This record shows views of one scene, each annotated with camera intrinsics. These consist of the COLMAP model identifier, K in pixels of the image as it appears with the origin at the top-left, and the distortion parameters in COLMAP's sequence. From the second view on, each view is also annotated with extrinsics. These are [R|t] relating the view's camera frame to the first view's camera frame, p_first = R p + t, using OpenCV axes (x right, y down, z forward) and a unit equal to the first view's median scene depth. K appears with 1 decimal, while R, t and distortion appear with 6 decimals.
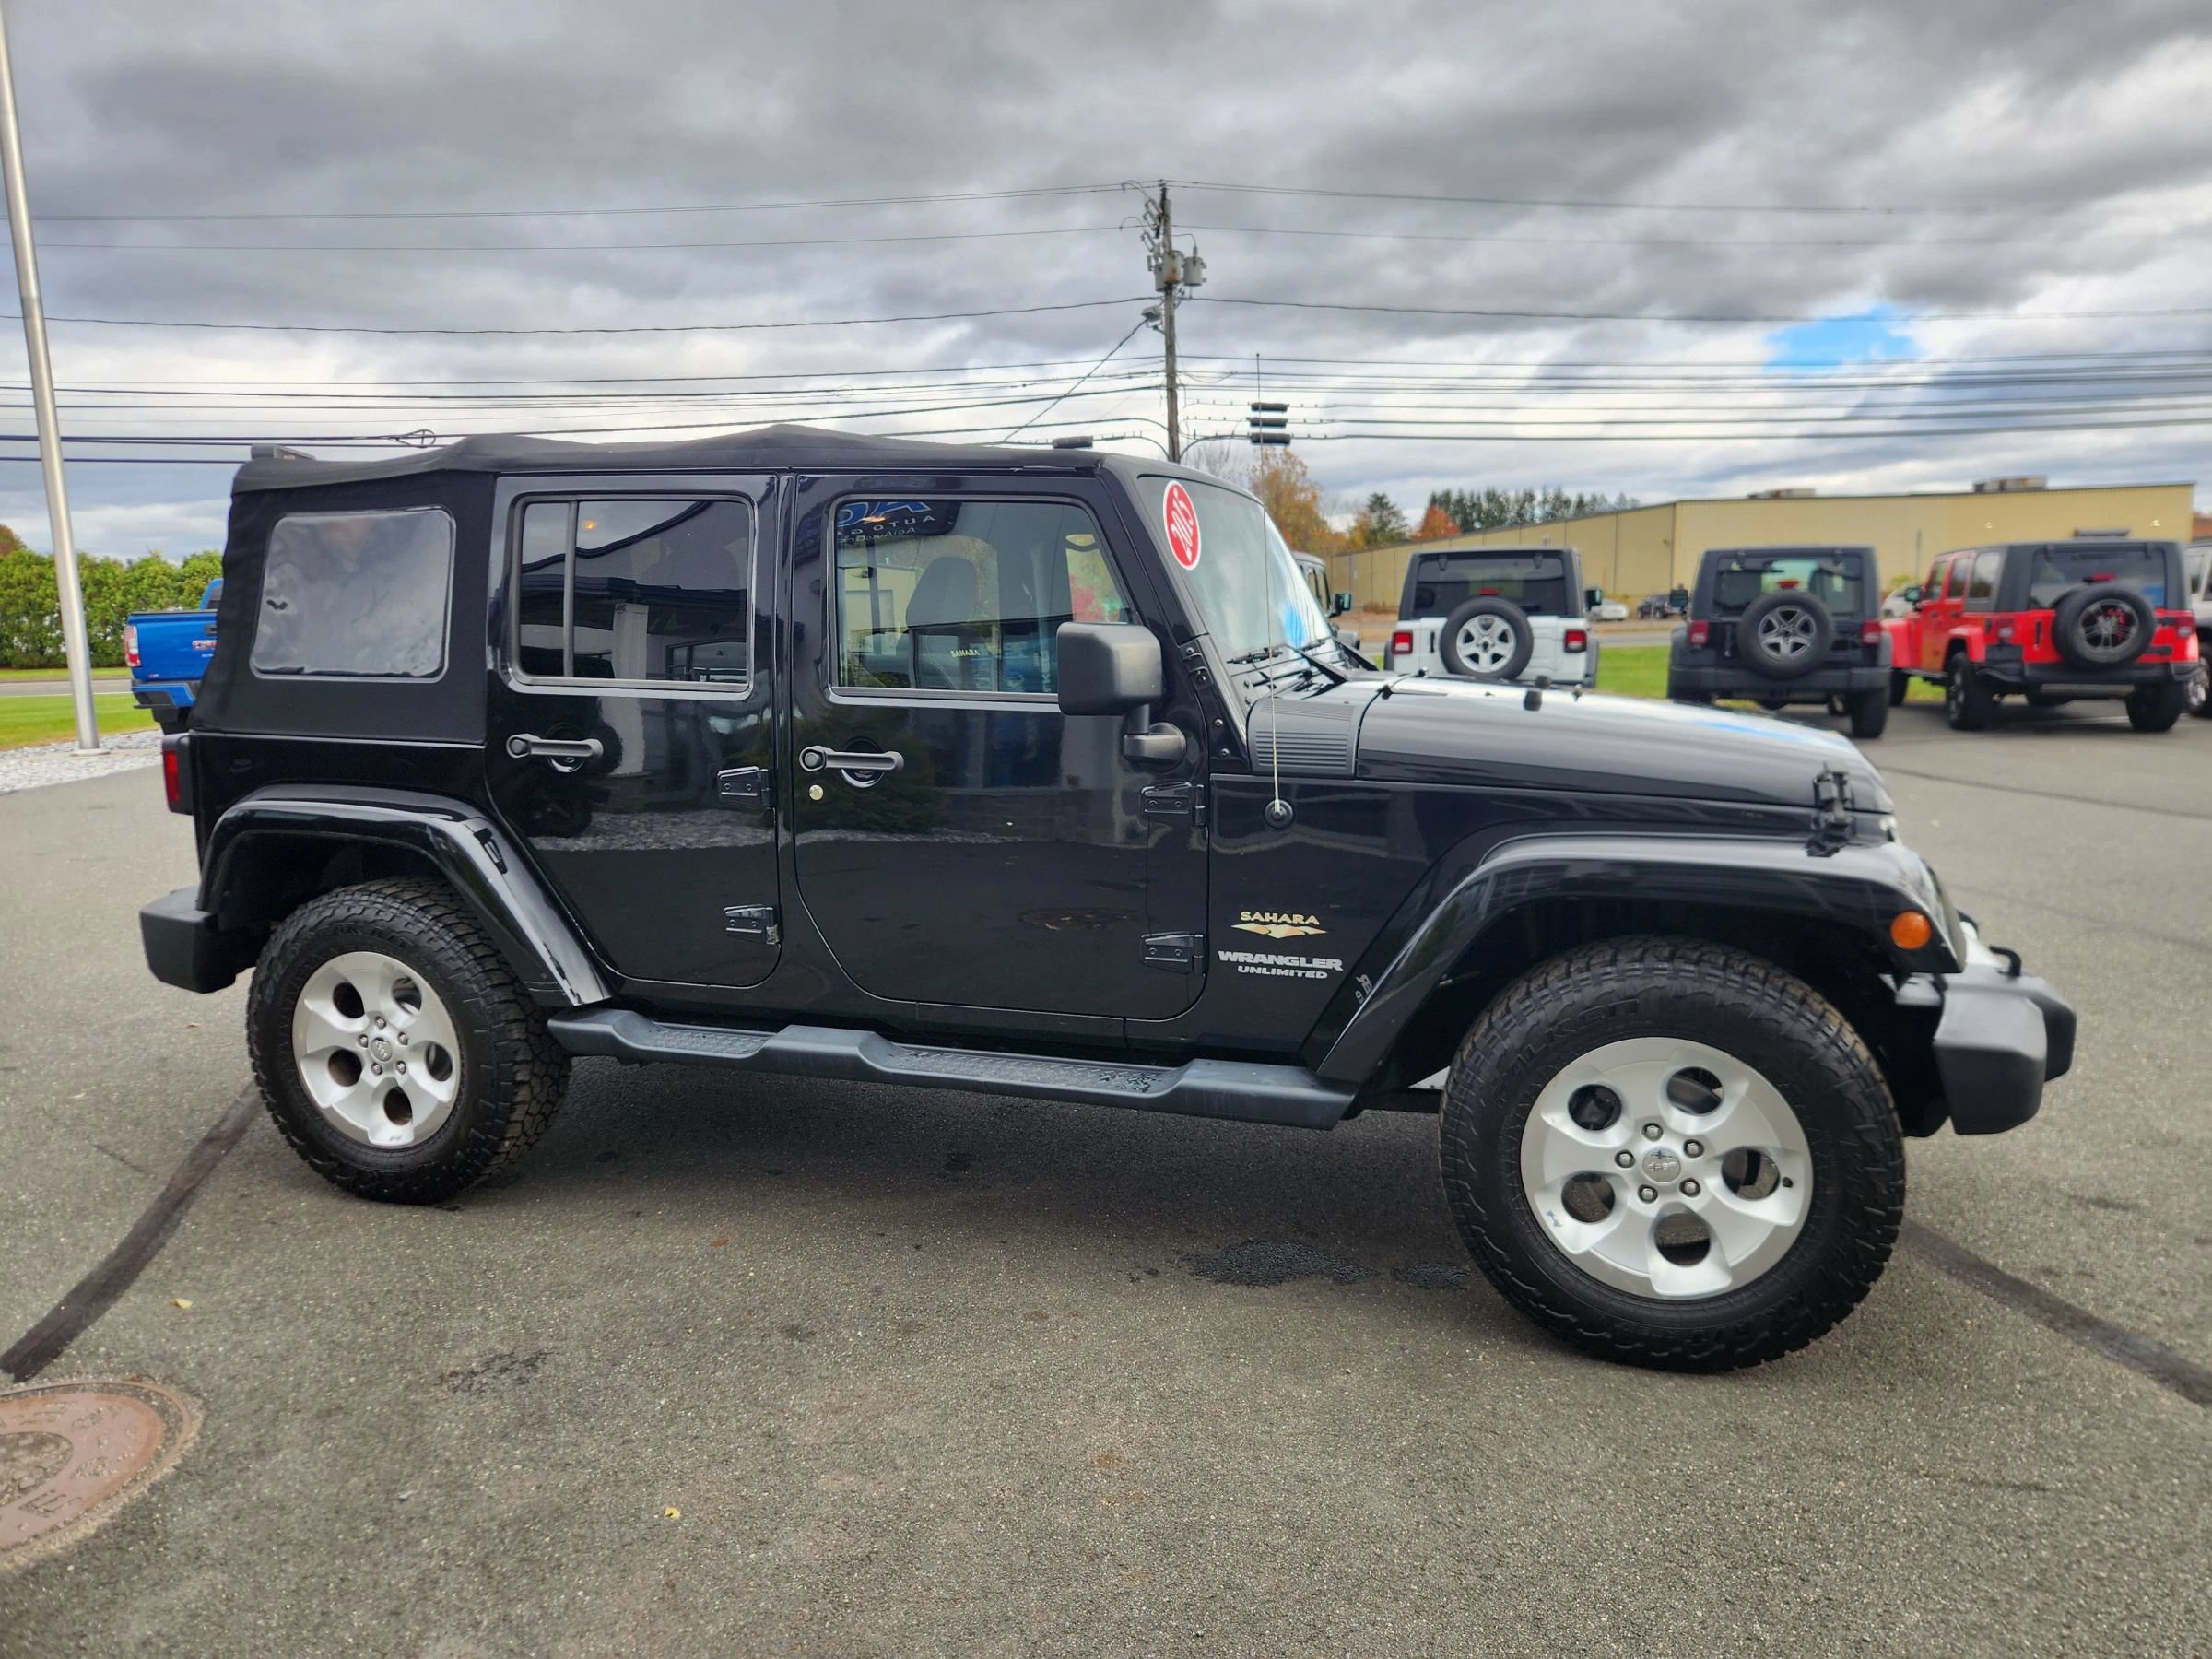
lens RADIAL K [[1478.6, 0, 1113.3], [0, 1478.6, 825.0], [0, 0, 1]] dist [0.069603, -0.055230]
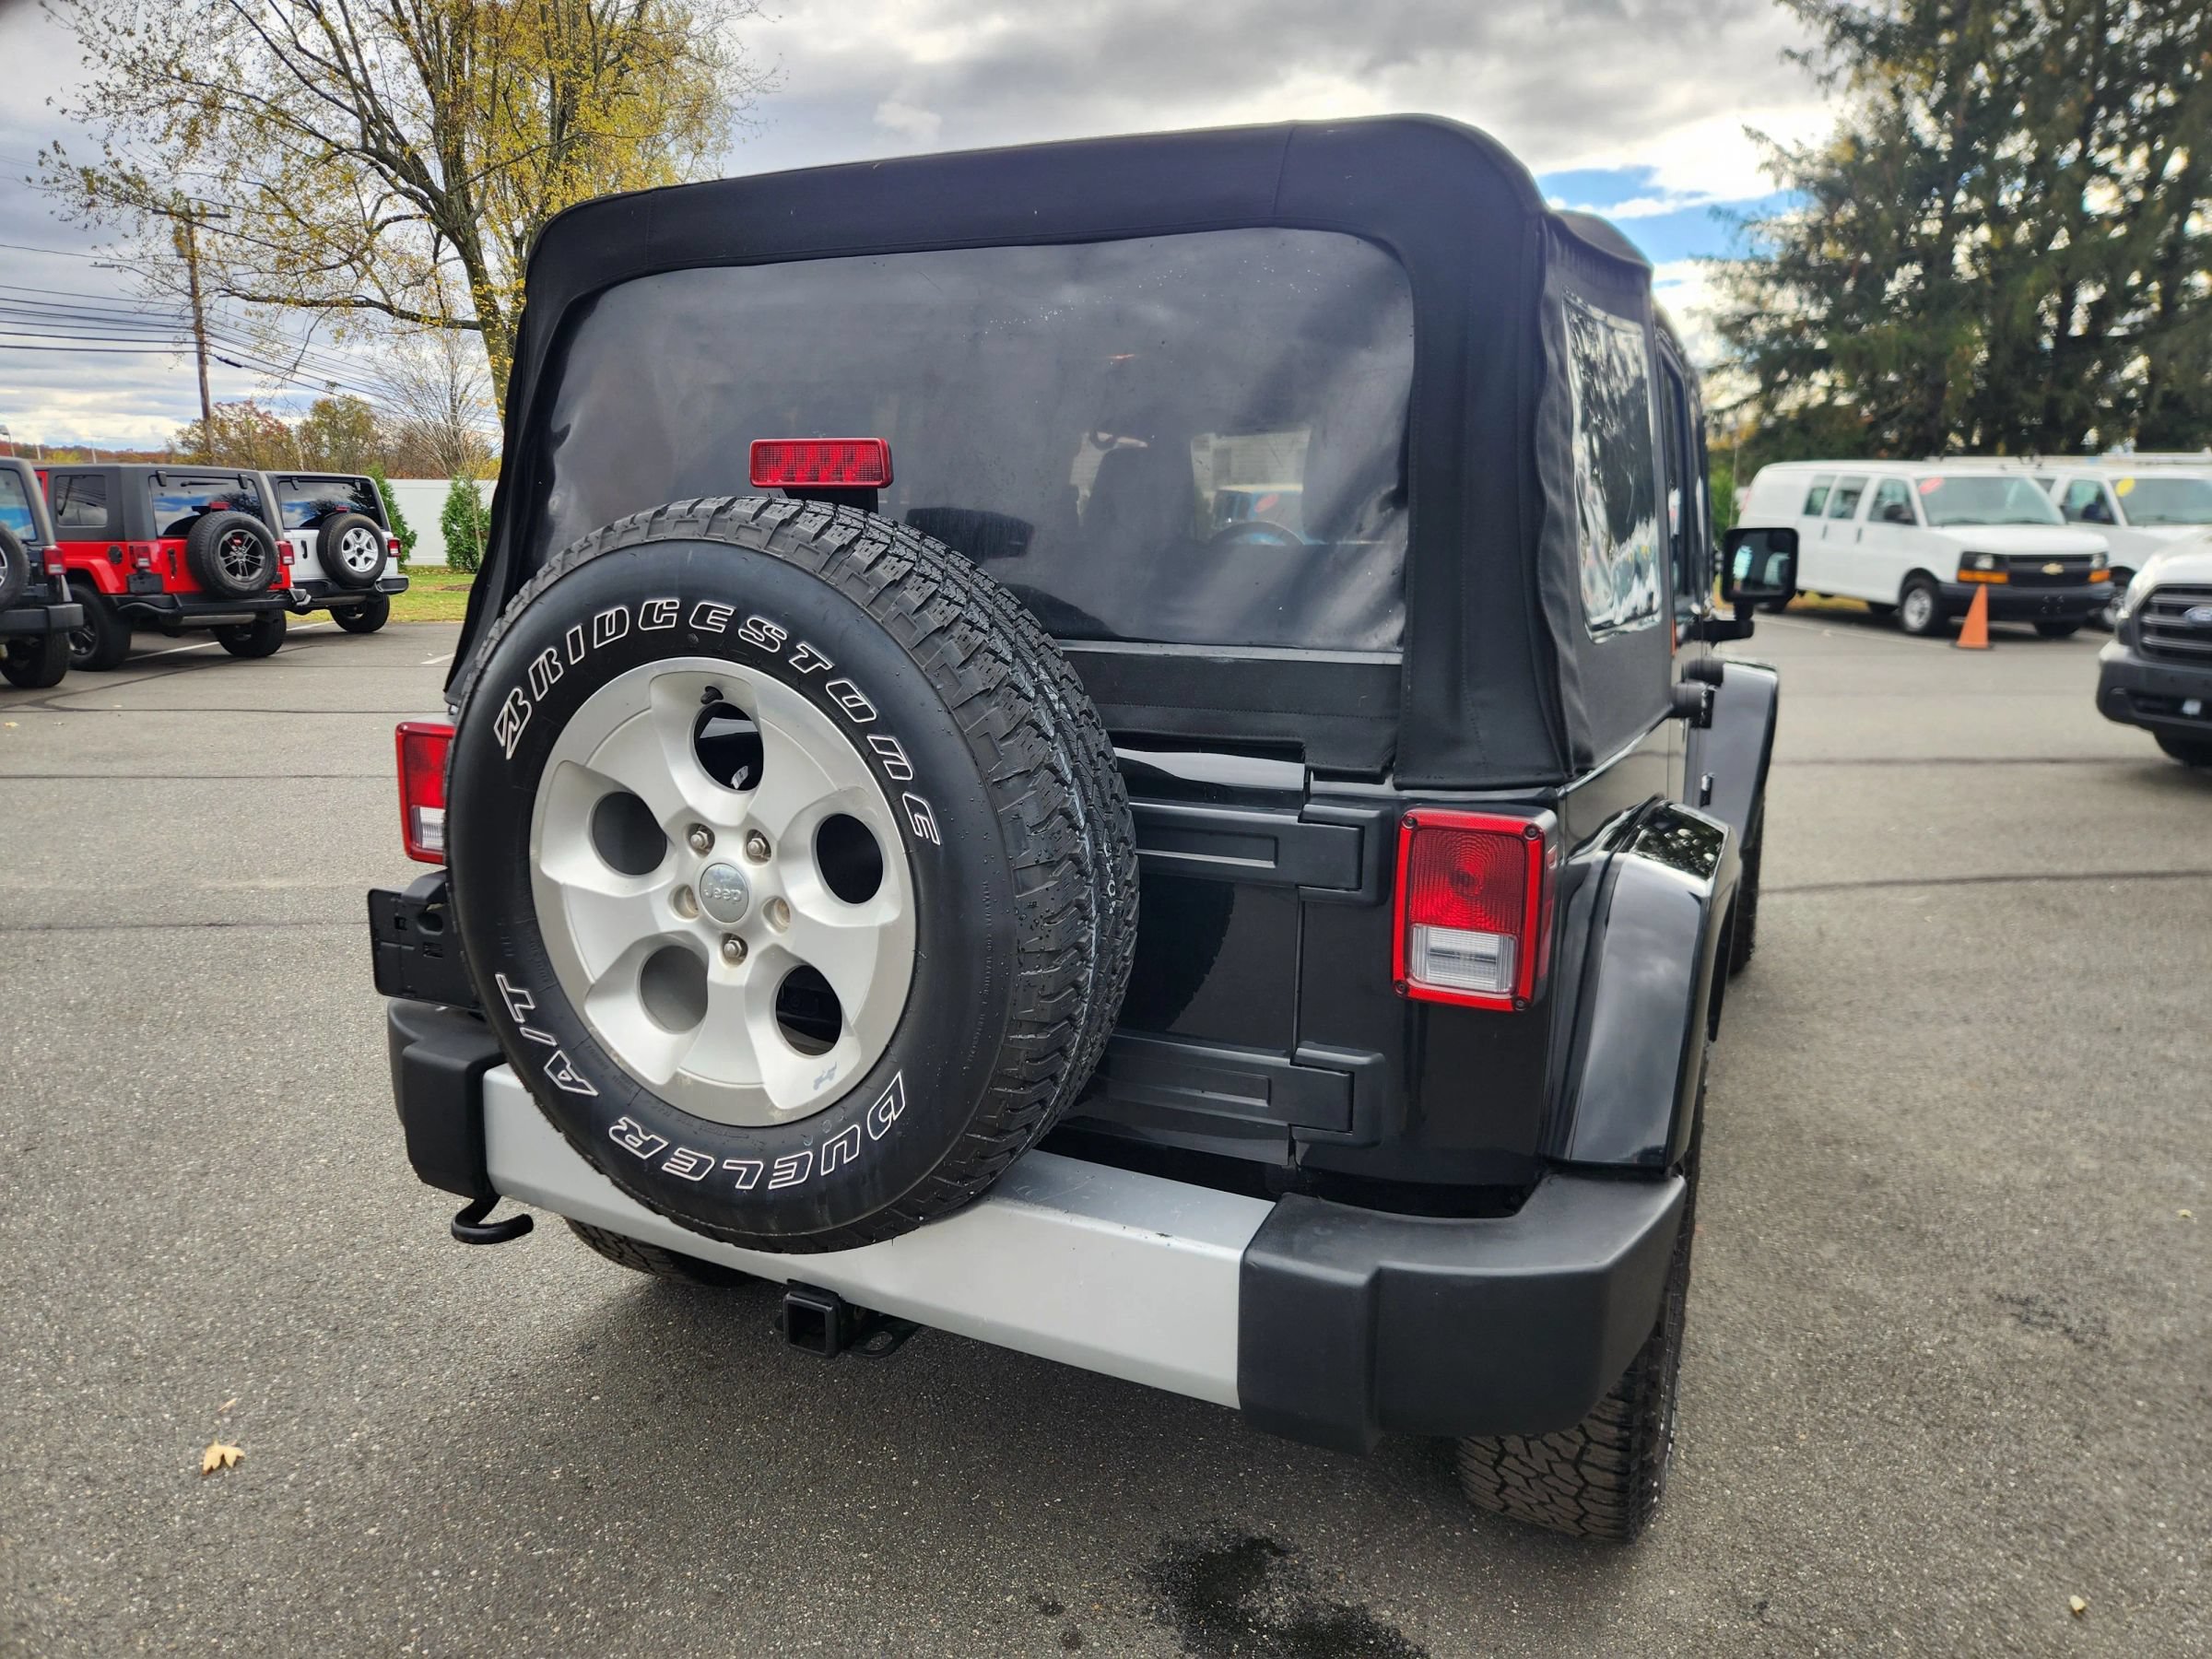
lens RADIAL K [[1478.6, 0, 1109.5], [0, 1478.6, 834.0], [0, 0, 1]] dist [0.069603, -0.055230]
pose [[0.125627, -0.189463, 0.973818, -1.058456], [0.142995, 0.974803, 0.171207, -0.142275], [-0.981718, 0.117743, 0.149554, 1.098137]]
